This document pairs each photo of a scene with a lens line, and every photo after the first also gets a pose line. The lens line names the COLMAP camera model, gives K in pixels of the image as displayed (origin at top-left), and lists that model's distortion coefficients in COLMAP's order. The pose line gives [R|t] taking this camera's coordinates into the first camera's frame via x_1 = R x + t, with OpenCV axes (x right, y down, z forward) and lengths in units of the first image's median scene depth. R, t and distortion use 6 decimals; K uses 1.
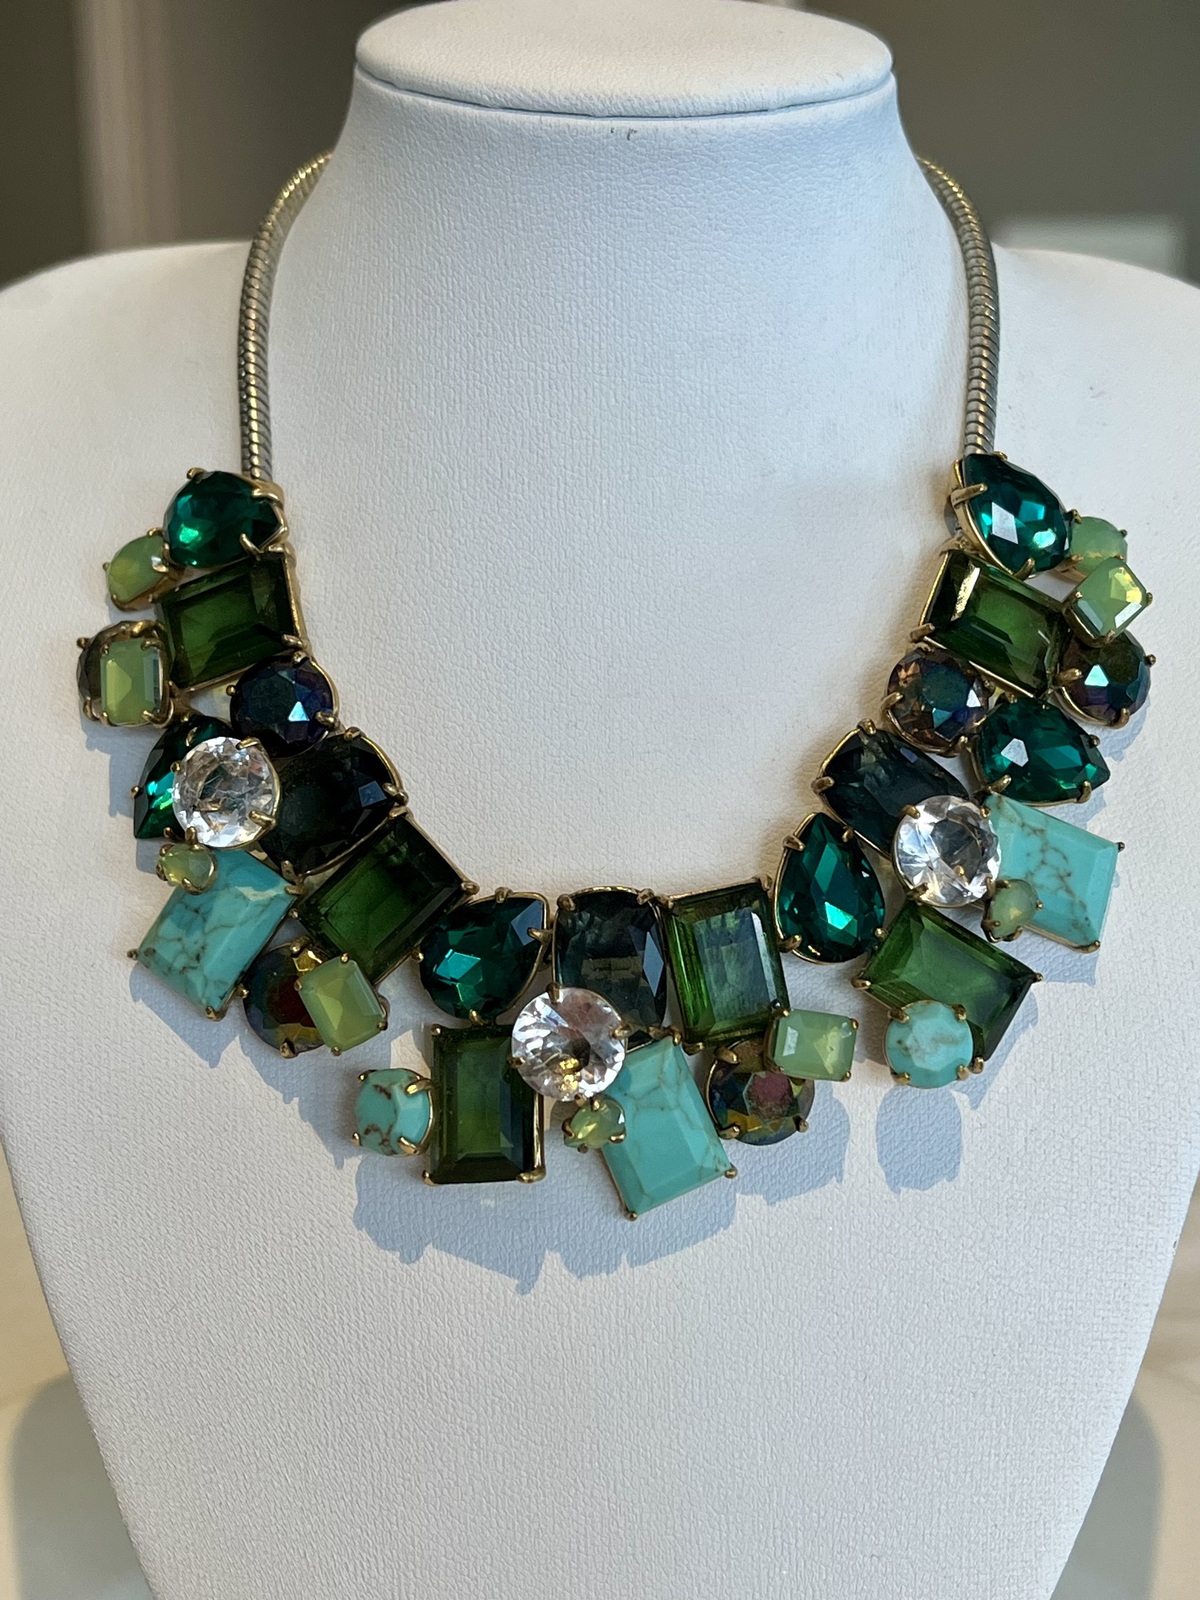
lens RADIAL K [[2302.7, 0, 600.0], [0, 2302.7, 800.0], [0, 0, 1]] dist [0.163693, -0.843066]
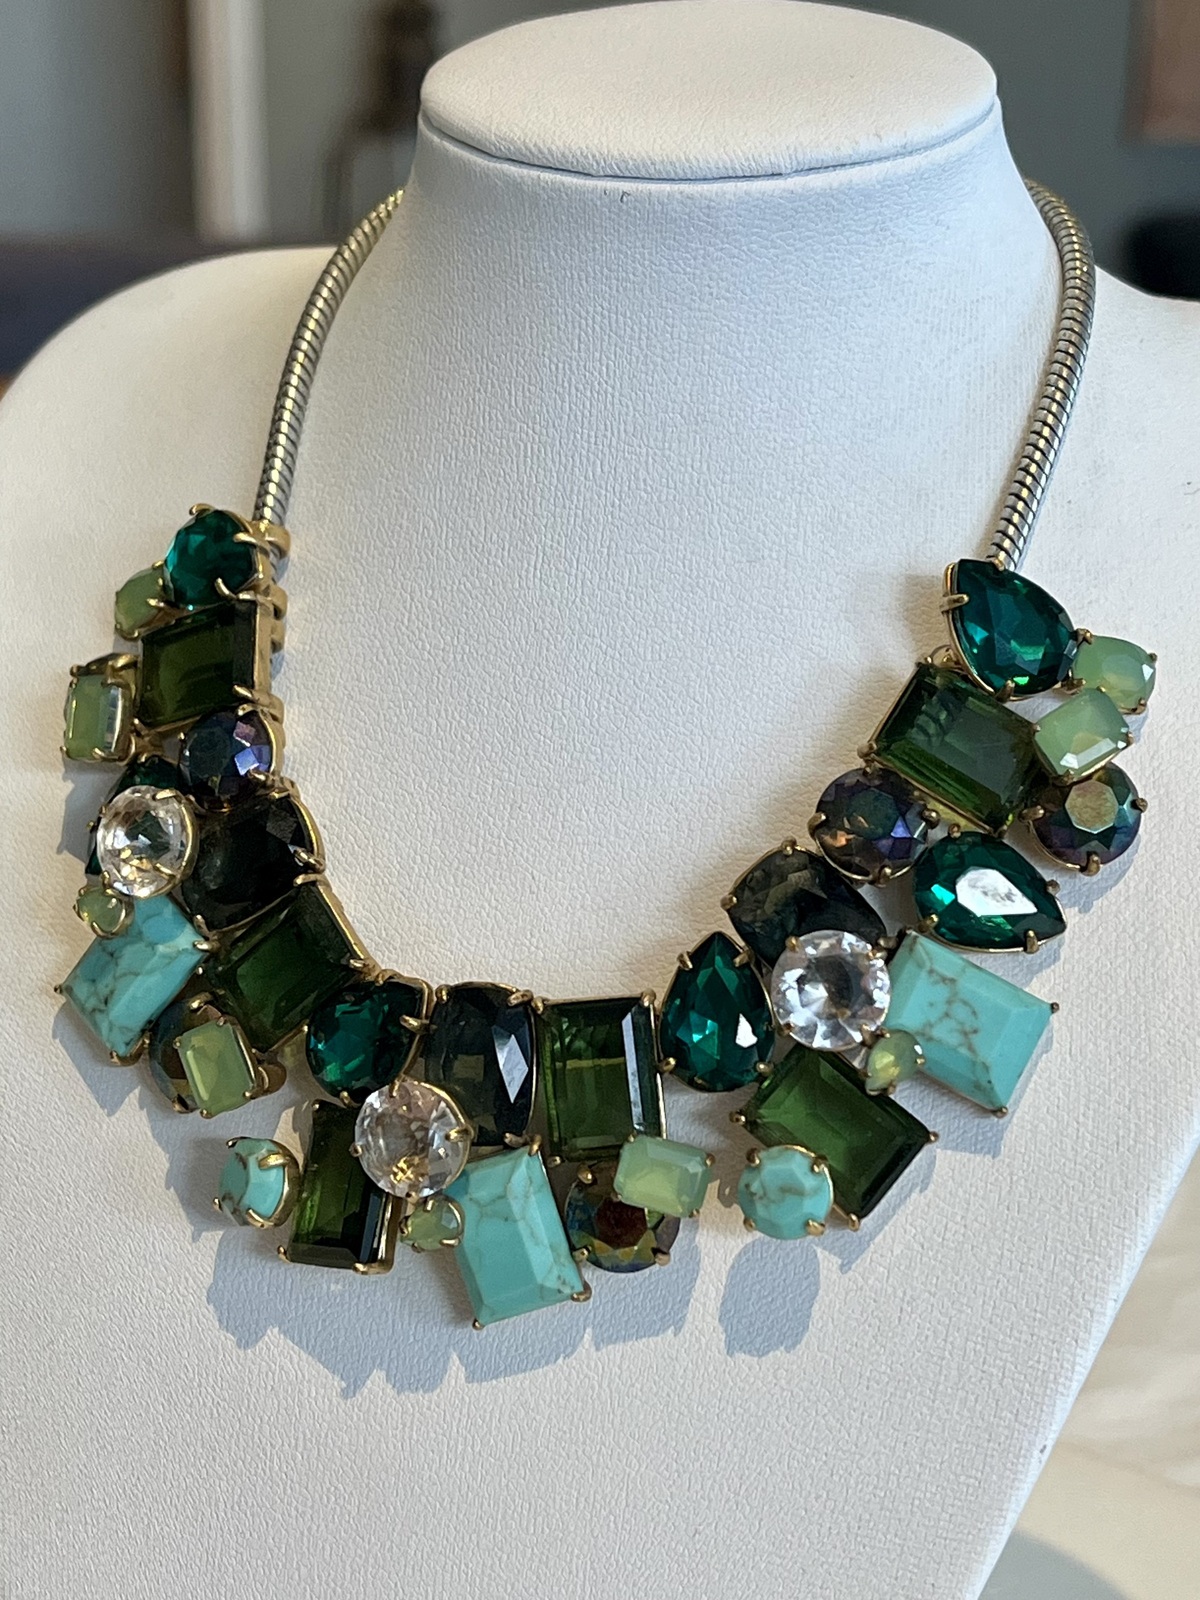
lens RADIAL K [[2910.9, 0, 644.4], [0, 2910.9, 796.7], [0, 0, 1]] dist [0.139393, -0.612744]
pose [[0.954541, 0.107691, -0.277947, 0.388660], [-0.103971, 0.994182, 0.028134, -0.079256], [0.279360, 0.002044, 0.960184, -0.148921]]
